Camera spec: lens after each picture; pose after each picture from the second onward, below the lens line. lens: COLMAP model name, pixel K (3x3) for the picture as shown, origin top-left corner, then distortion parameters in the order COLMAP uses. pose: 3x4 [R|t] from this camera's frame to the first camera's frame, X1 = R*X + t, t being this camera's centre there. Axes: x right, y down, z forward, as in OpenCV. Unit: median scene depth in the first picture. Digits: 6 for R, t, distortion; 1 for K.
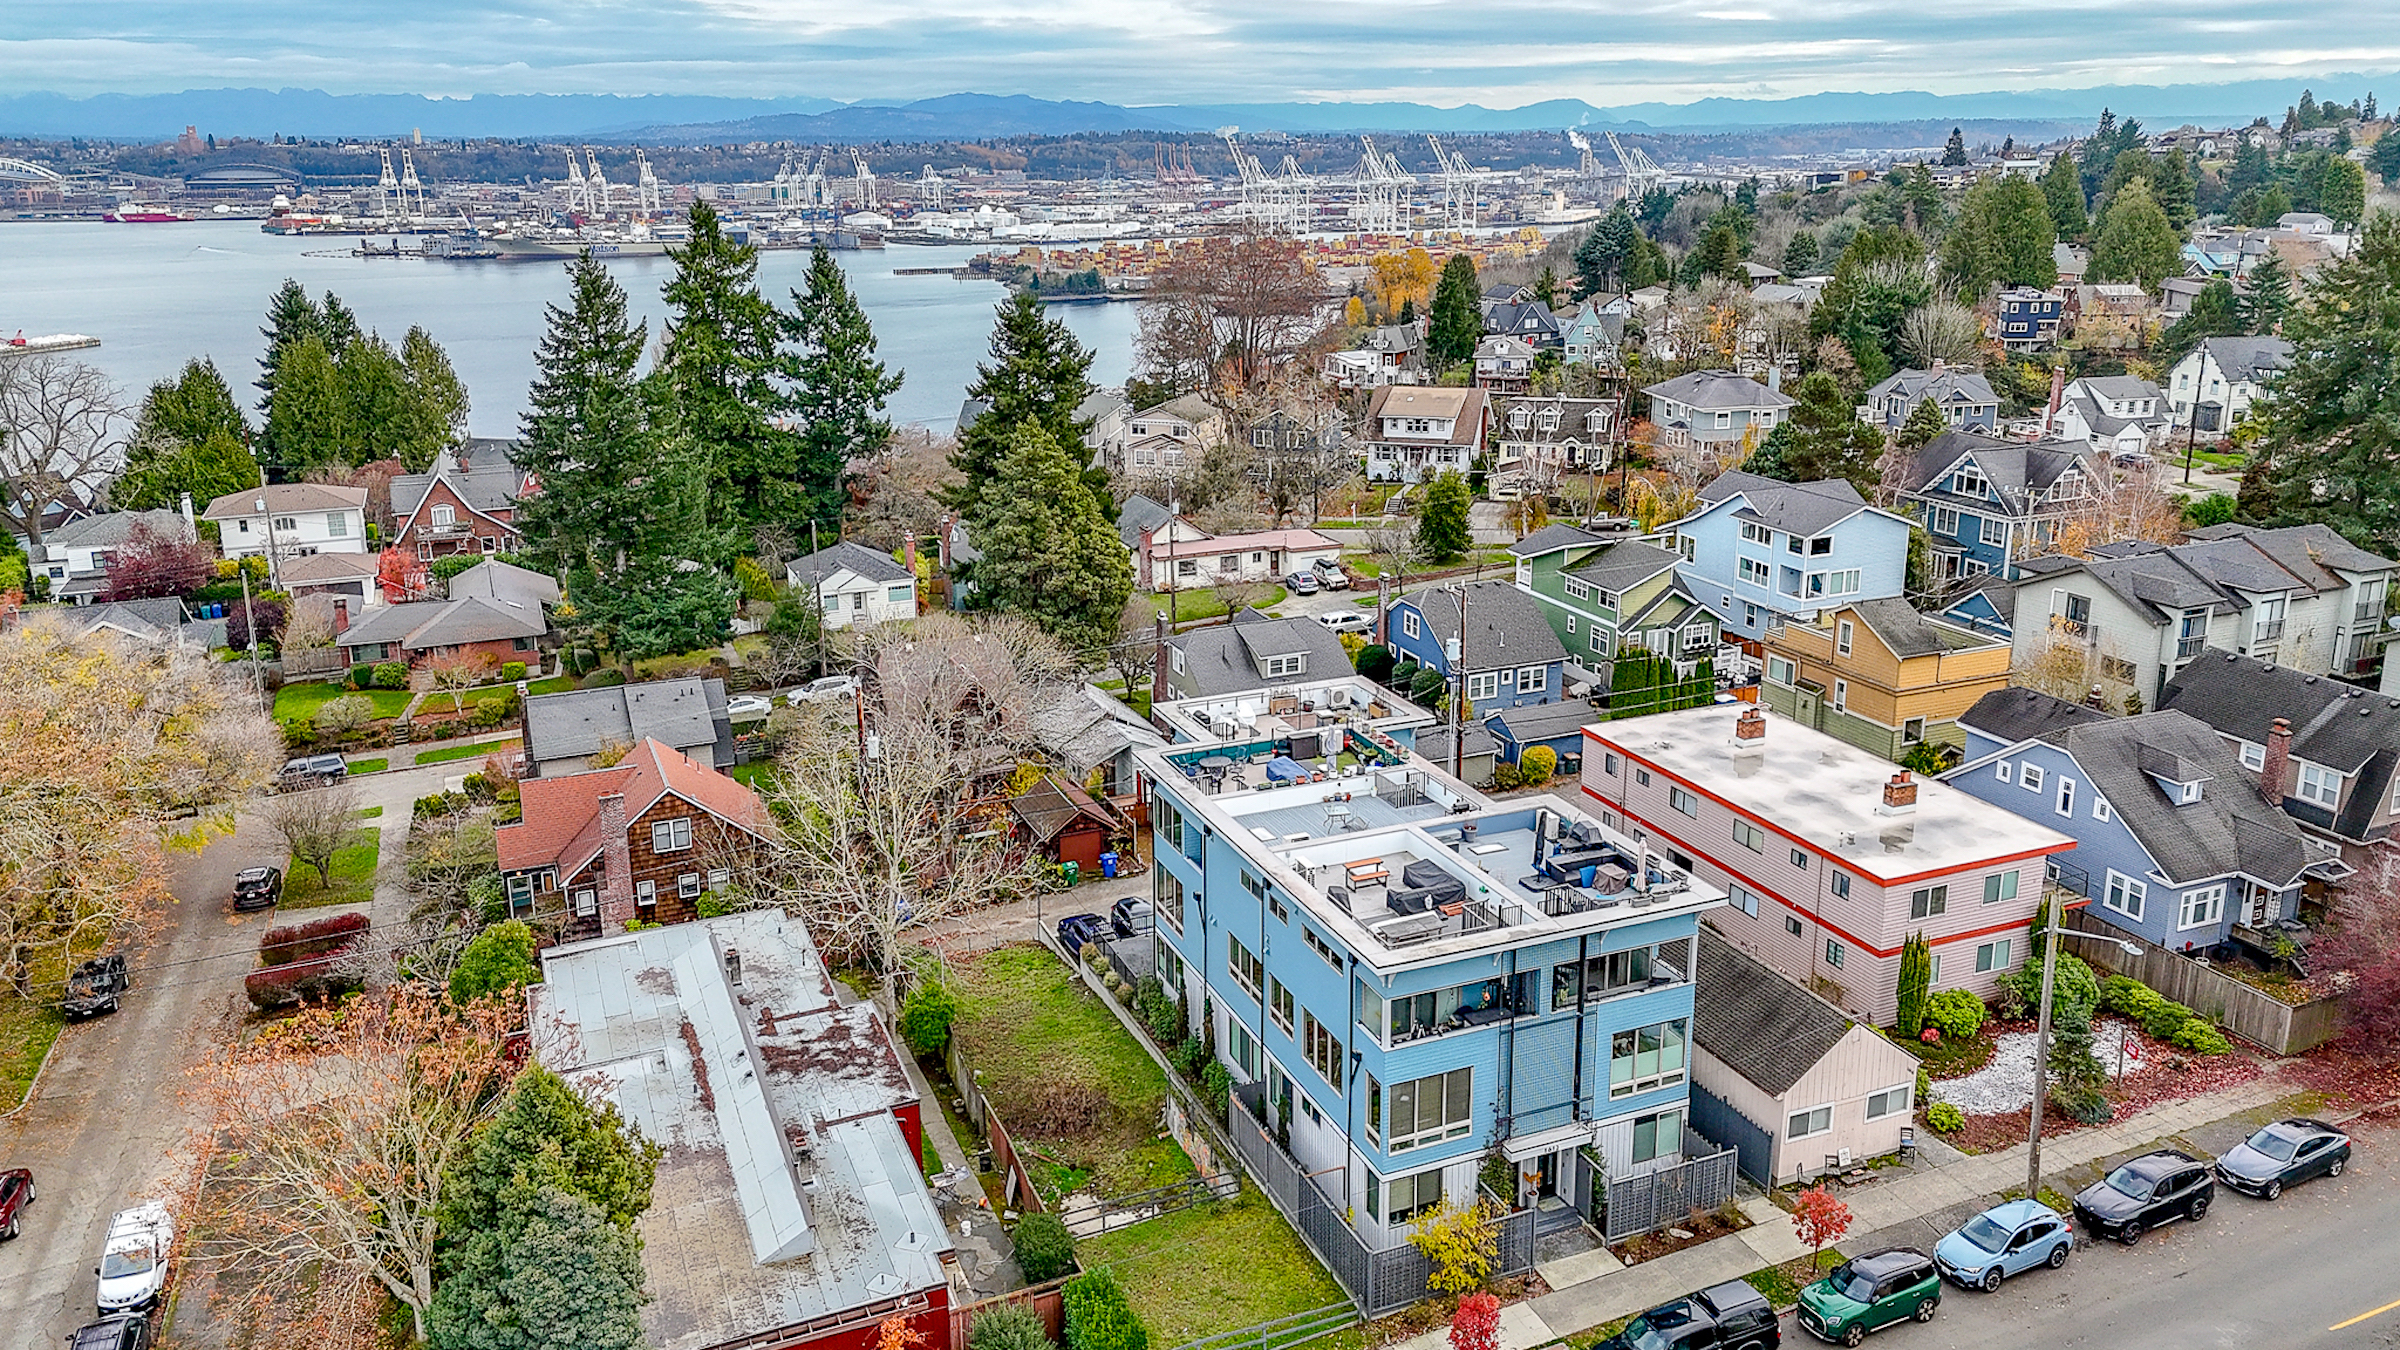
lens RADIAL K [[1746.3, 0, 1207.5], [0, 1746.3, 610.7], [0, 0, 1]] dist [0.089970, -0.073380]
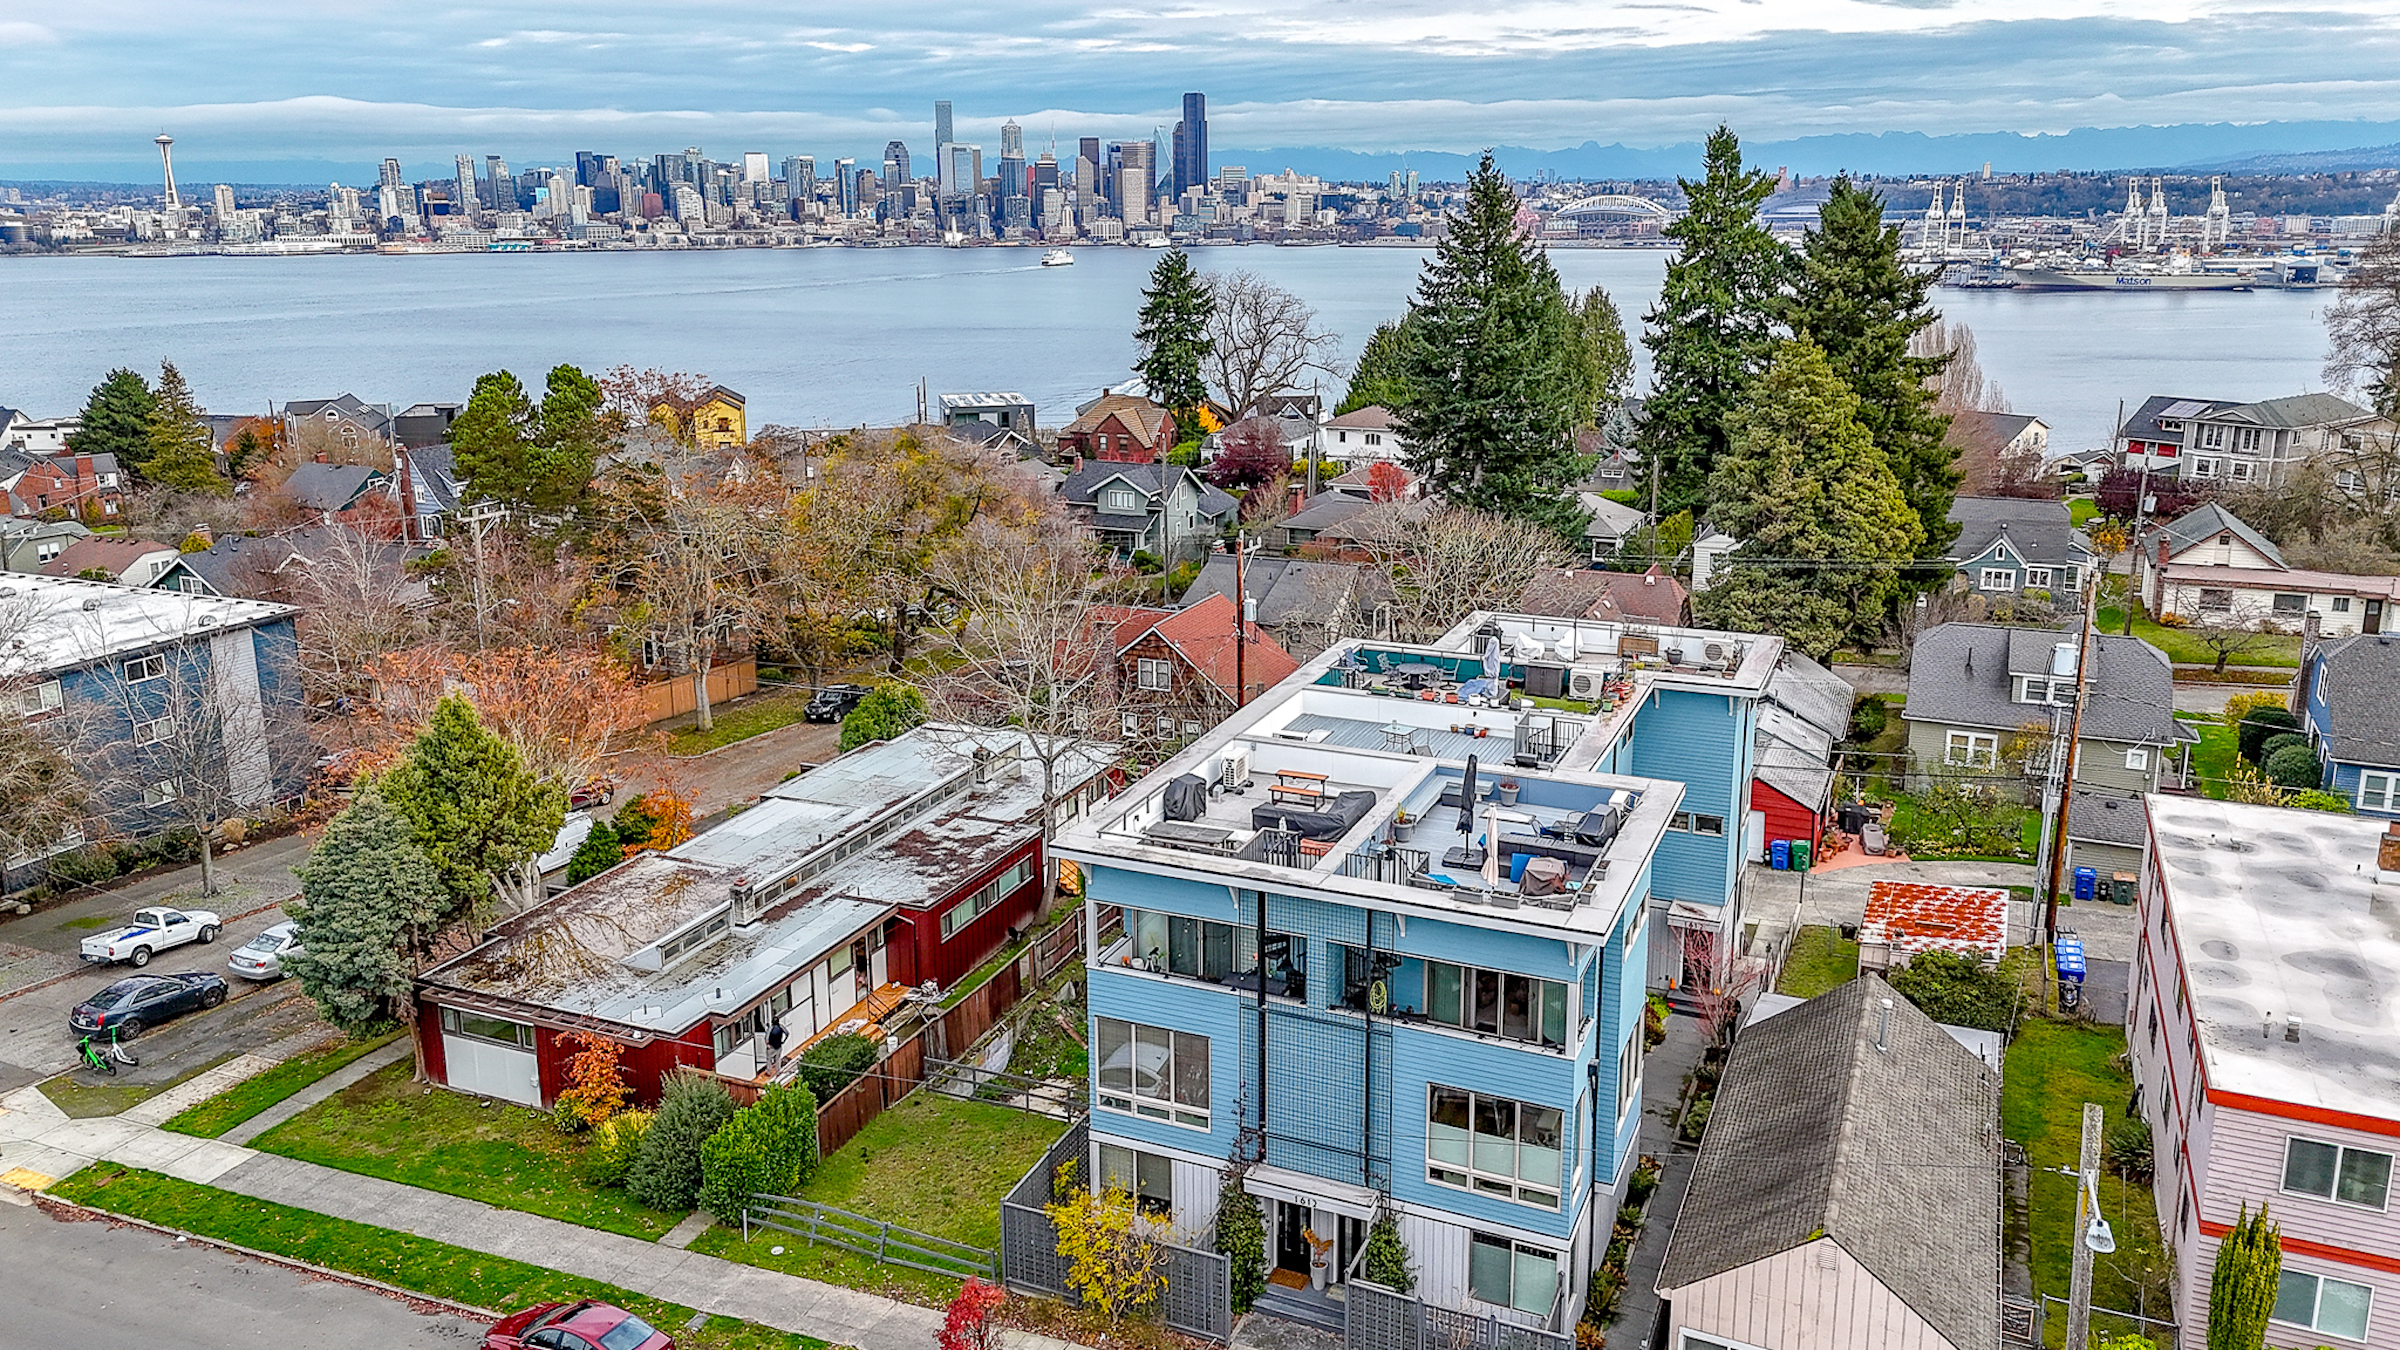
lens RADIAL K [[1746.3, 0, 1207.1], [0, 1746.3, 612.2], [0, 0, 1]] dist [0.089970, -0.073380]
pose [[0.683496, 0.170812, -0.709688, 0.288539], [-0.184699, 0.981068, 0.058246, 0.018814], [0.706201, 0.091268, 0.702104, 0.210513]]
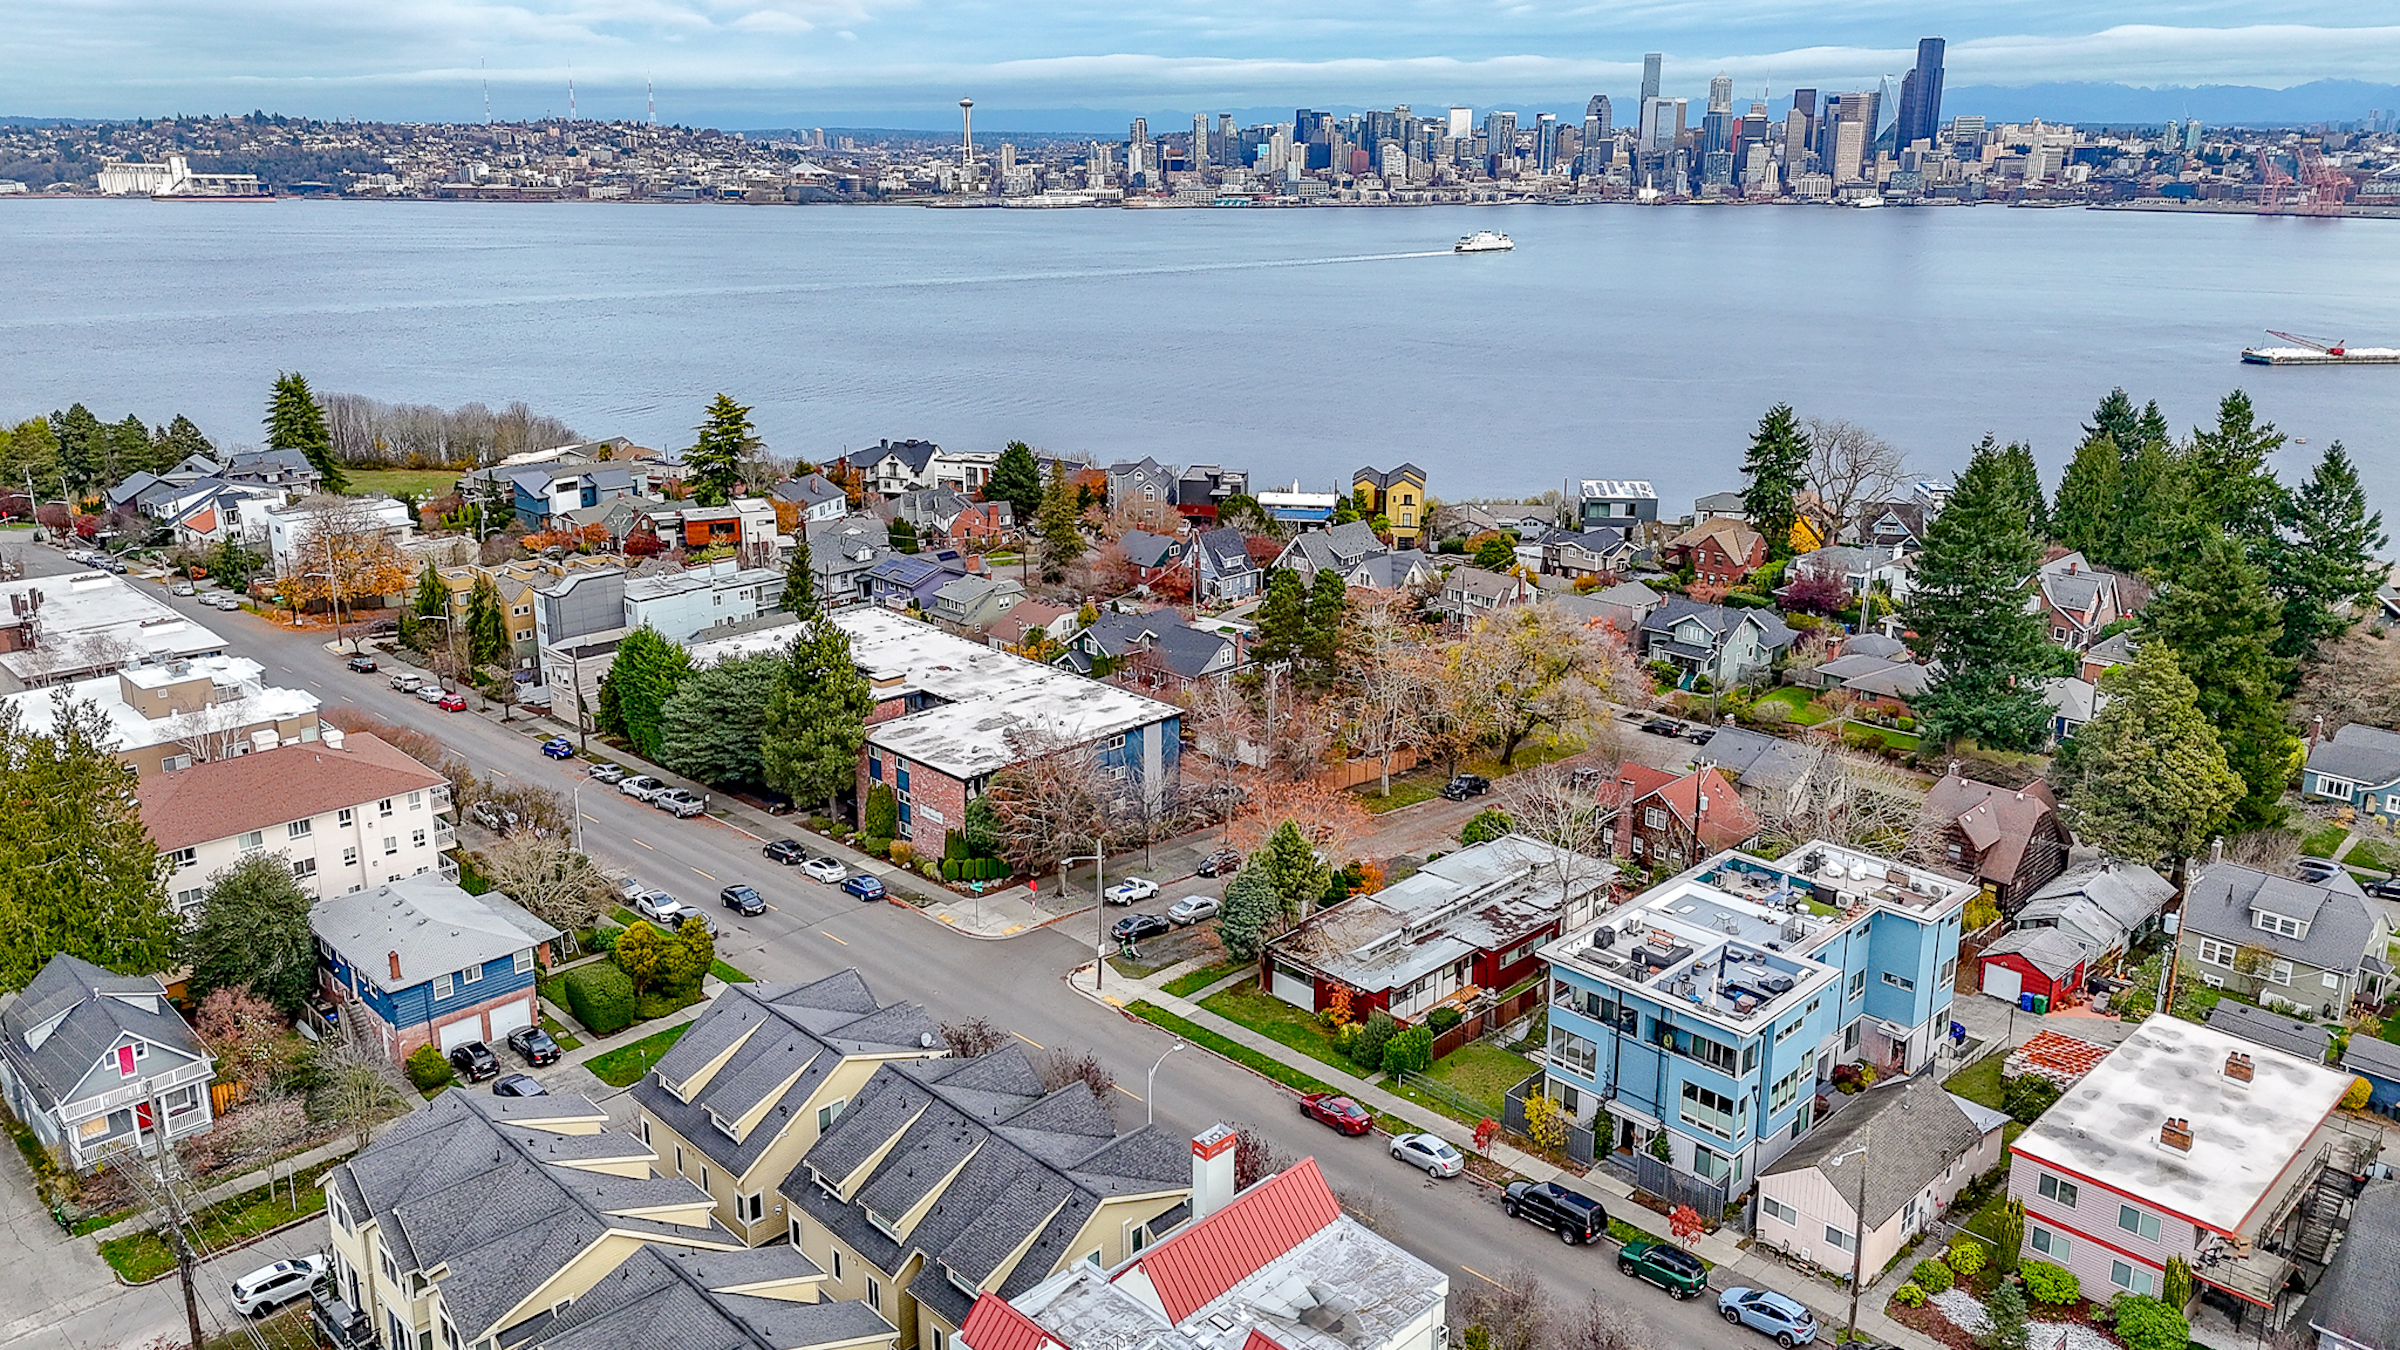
lens RADIAL K [[1746.3, 0, 1205.0], [0, 1746.3, 631.5], [0, 0, 1]] dist [0.089970, -0.073380]
pose [[0.363395, 0.258827, -0.894960, 0.663245], [-0.241478, 0.953971, 0.177842, -0.157520], [0.899796, 0.151486, 0.409169, -0.059012]]
